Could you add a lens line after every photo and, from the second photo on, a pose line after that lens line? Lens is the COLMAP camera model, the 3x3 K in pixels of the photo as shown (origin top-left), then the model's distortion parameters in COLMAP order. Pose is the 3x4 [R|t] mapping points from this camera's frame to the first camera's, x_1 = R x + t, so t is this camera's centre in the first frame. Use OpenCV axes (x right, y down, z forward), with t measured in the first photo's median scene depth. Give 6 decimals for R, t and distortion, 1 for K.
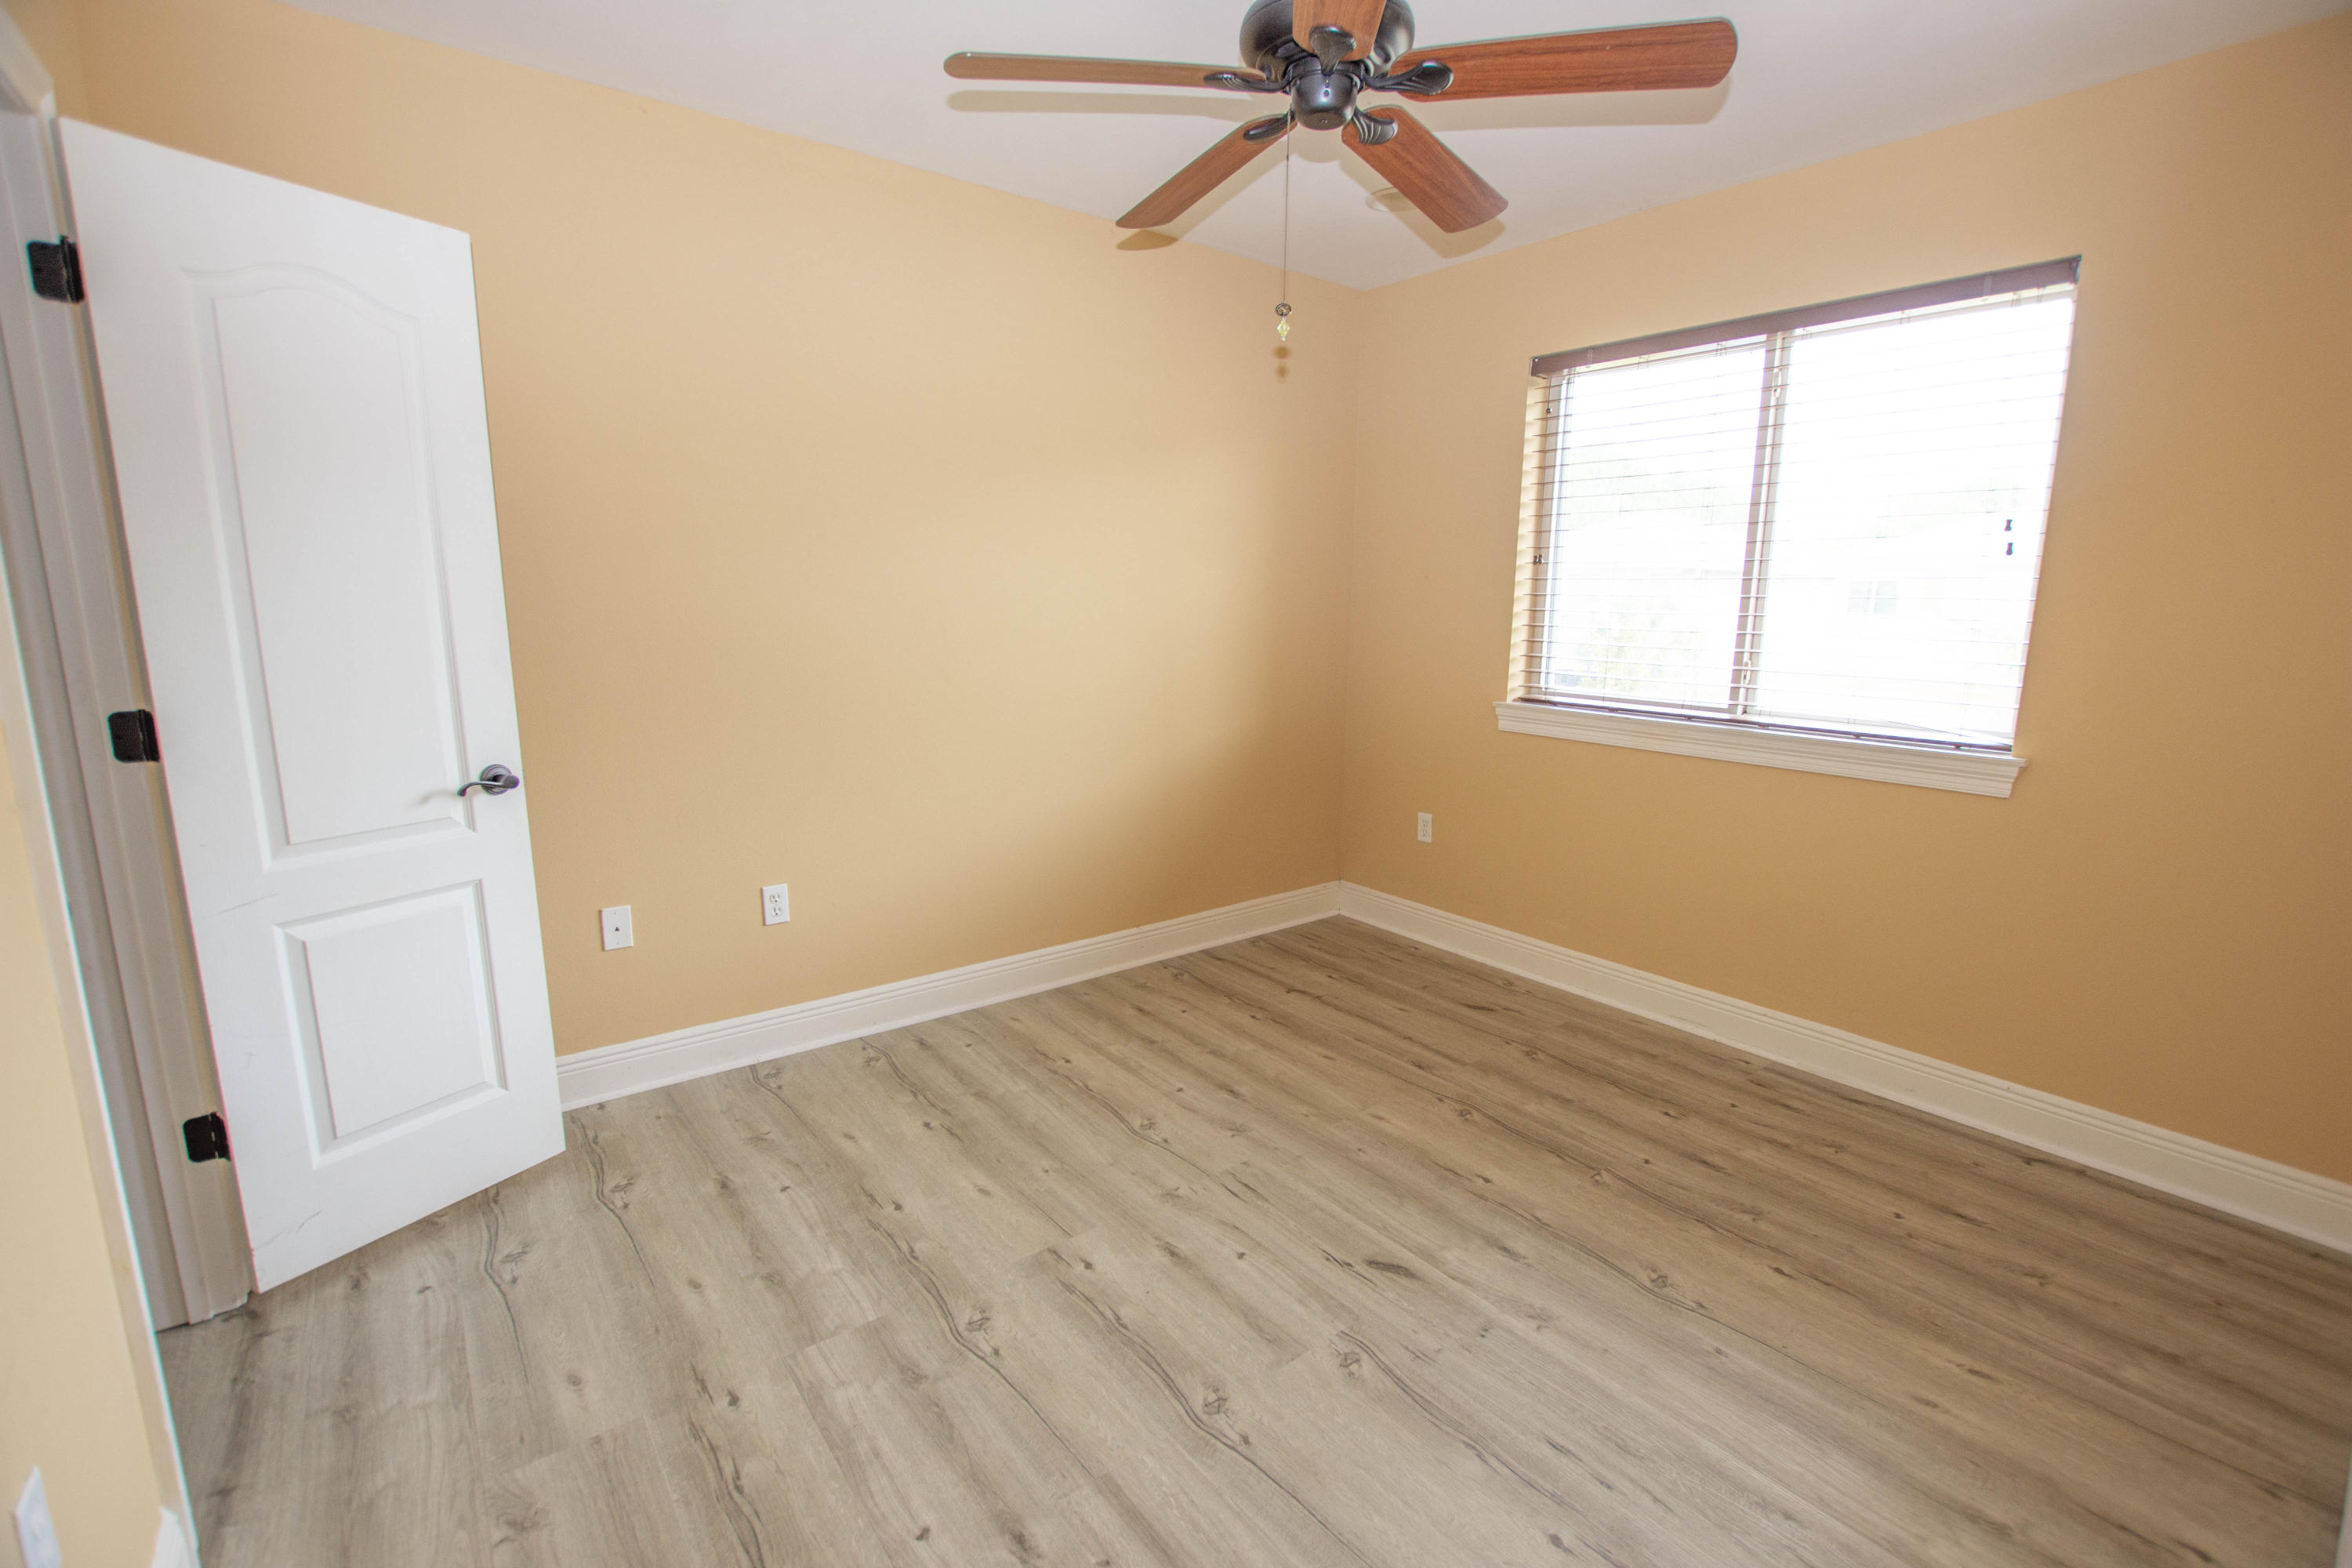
lens RADIAL K [[1030.0, 0, 1187.7], [0, 1030.0, 785.1], [0, 0, 1]] dist [-0.034161, 0.004277]
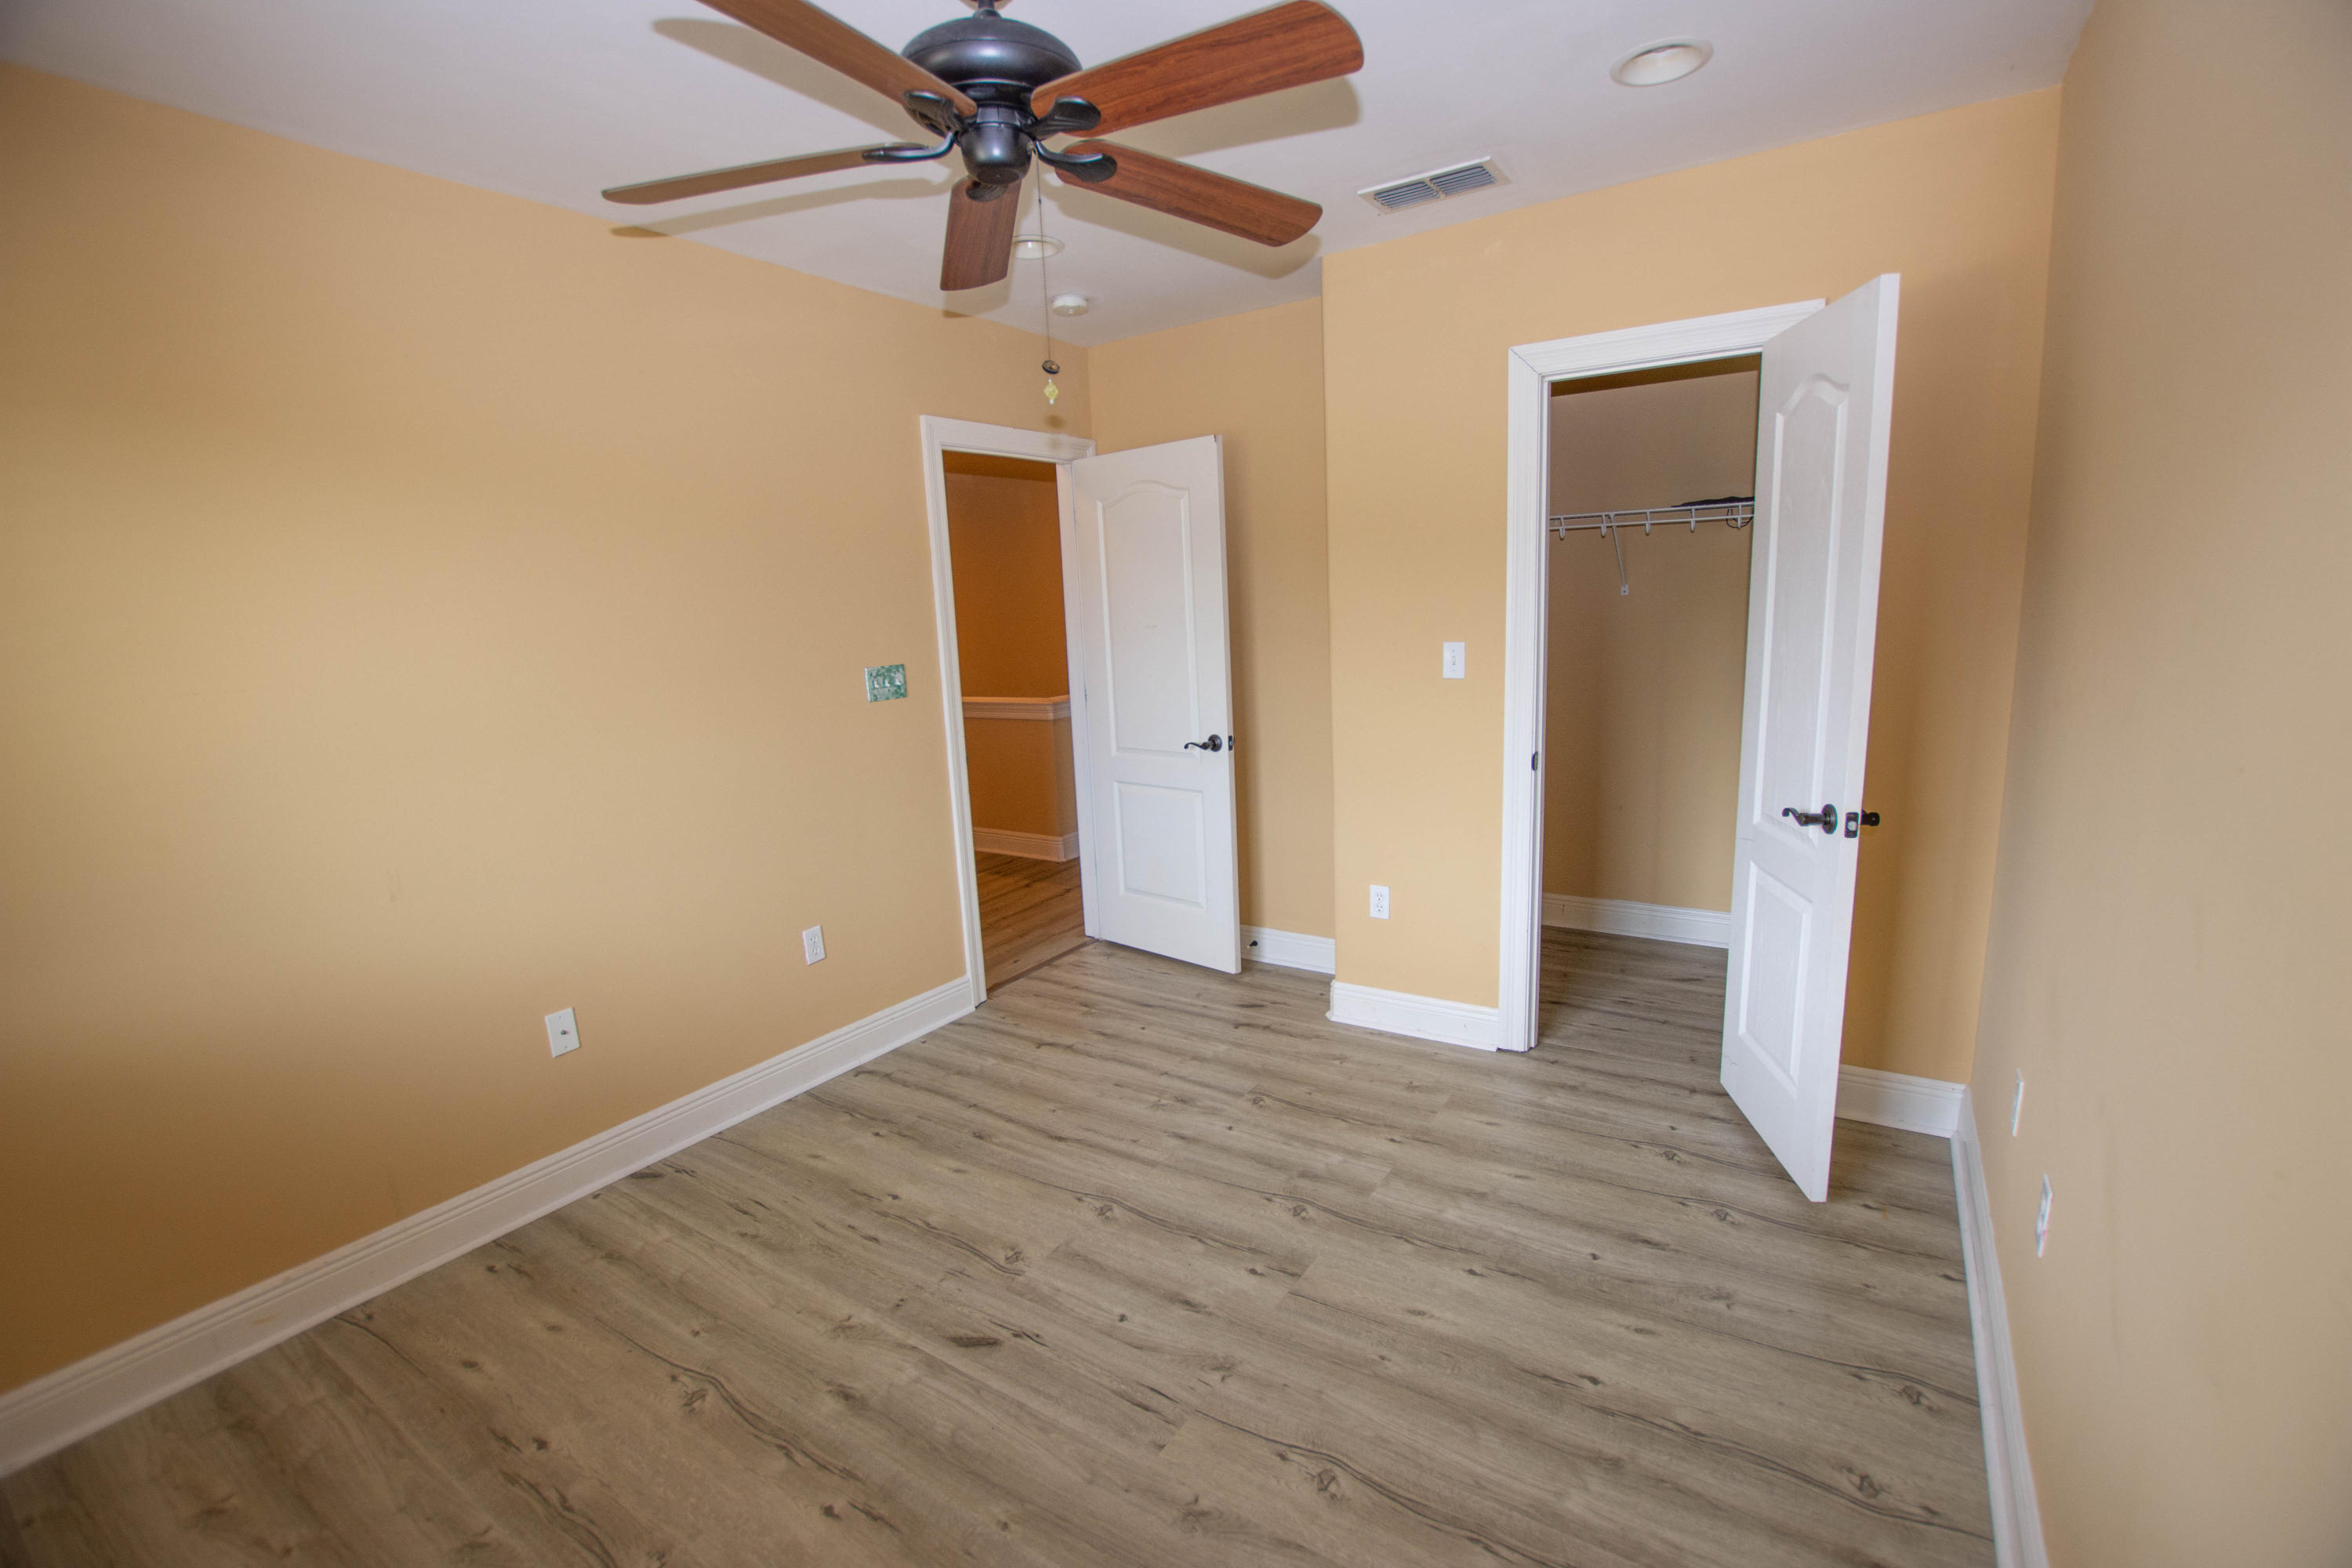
lens RADIAL K [[1030.0, 0, 1187.7], [0, 1030.0, 785.1], [0, 0, 1]] dist [-0.034161, 0.004277]
pose [[-0.945990, 0.088261, -0.311949, 0.265519], [-0.025142, 0.939356, 0.342019, -0.392859], [0.323218, 0.331390, -0.886403, 1.778864]]
